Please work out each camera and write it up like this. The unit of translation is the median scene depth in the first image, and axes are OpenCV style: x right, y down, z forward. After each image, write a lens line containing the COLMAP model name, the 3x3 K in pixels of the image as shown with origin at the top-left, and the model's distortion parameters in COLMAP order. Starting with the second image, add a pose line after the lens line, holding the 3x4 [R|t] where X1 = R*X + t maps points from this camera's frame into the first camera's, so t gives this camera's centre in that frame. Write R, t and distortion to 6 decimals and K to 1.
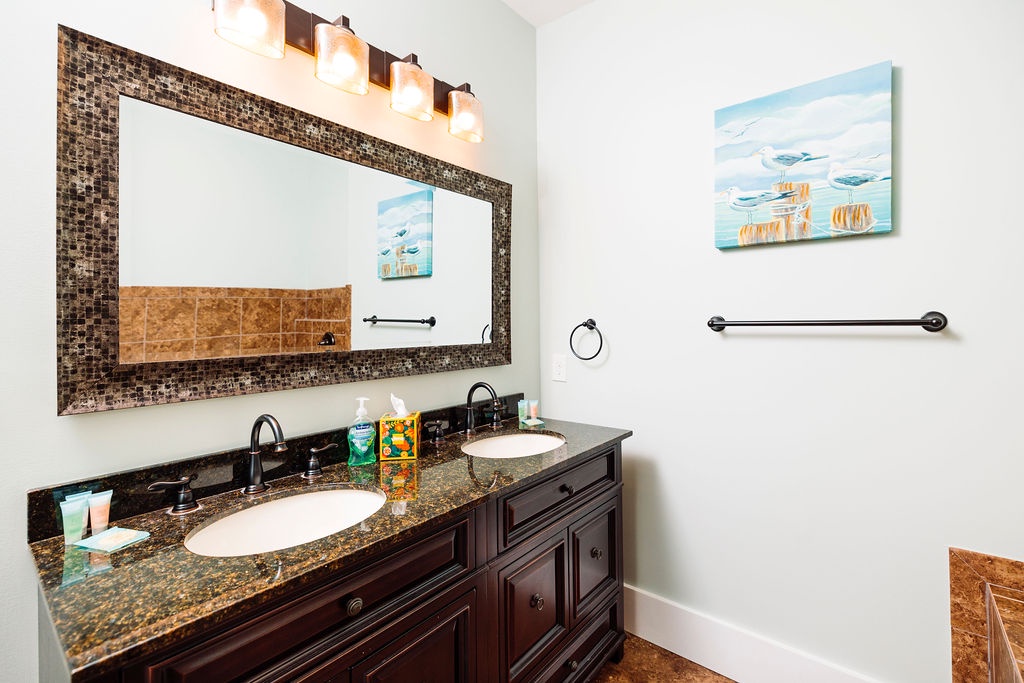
lens RADIAL K [[460.0, 0, 506.1], [0, 460.0, 326.7], [0, 0, 1]] dist [0.002100, -0.001771]
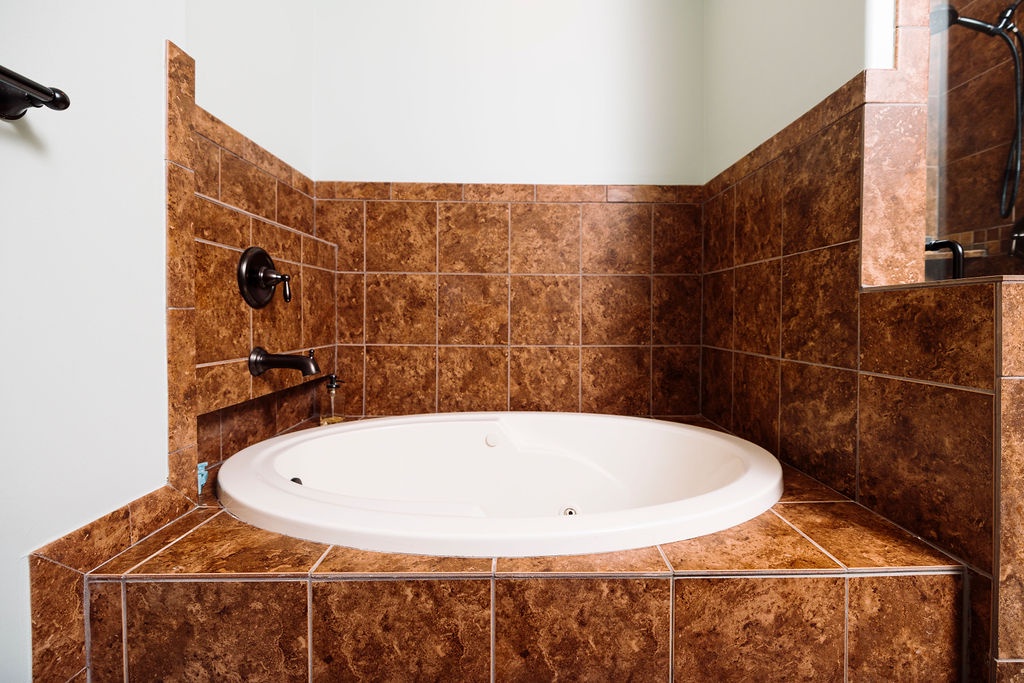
lens RADIAL K [[460.0, 0, 502.0], [0, 460.0, 327.3], [0, 0, 1]] dist [0.002100, -0.001771]
pose [[-0.655961, 0.000232, 0.754794, 0.206419], [0.010832, 0.999900, 0.009106, 0.199572], [-0.754717, 0.014149, -0.655898, 0.812874]]
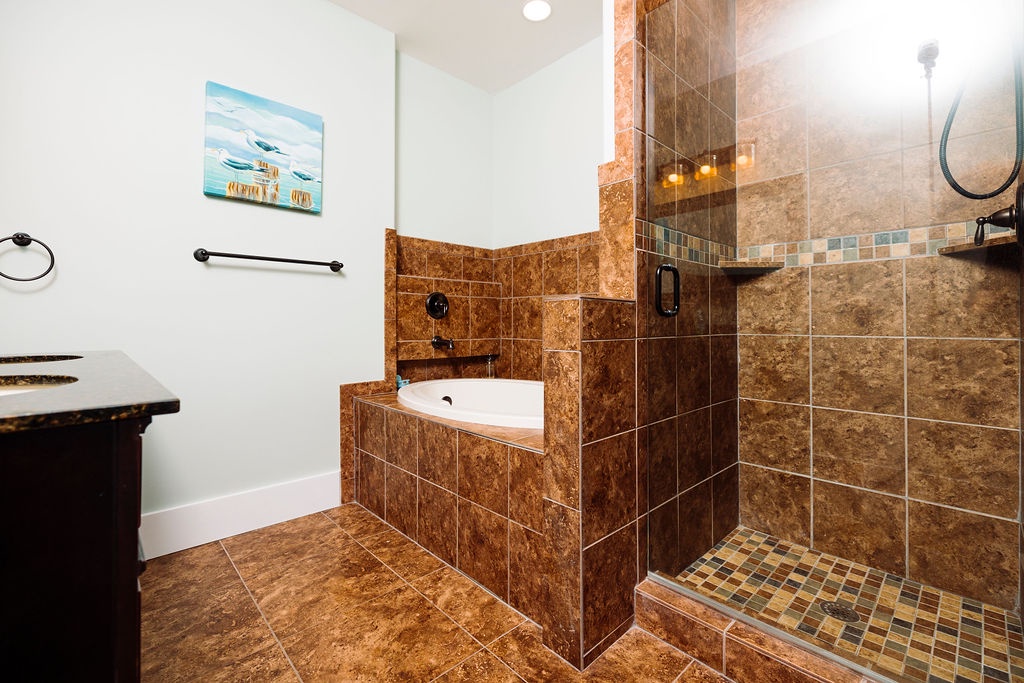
lens RADIAL K [[460.0, 0, 500.0], [0, 460.0, 331.9], [0, 0, 1]] dist [0.002100, -0.001771]
pose [[0.153411, 0.006433, 0.988142, -0.719415], [-0.004466, 0.999973, -0.005817, 0.231903], [-0.988152, -0.003520, 0.153436, 0.042053]]
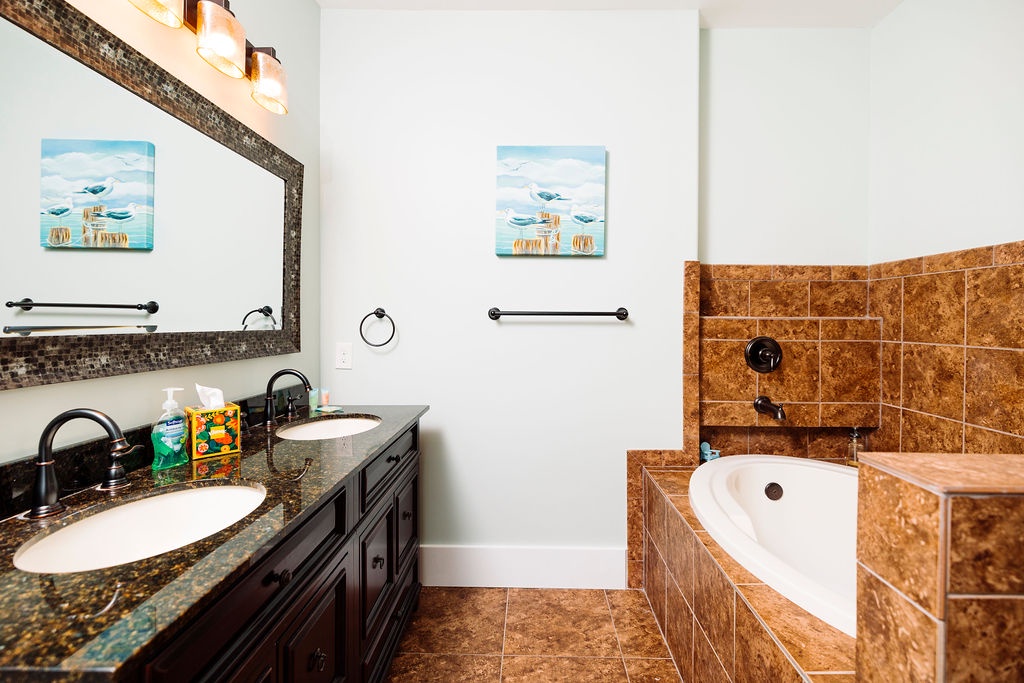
lens RADIAL K [[460.0, 0, 516.8], [0, 460.0, 332.0], [0, 0, 1]] dist [0.002100, -0.001771]
pose [[0.790402, 0.001193, 0.612587, -0.318375], [-0.009896, 0.999892, 0.010821, 0.034598], [-0.612509, -0.014615, 0.790329, -0.052976]]
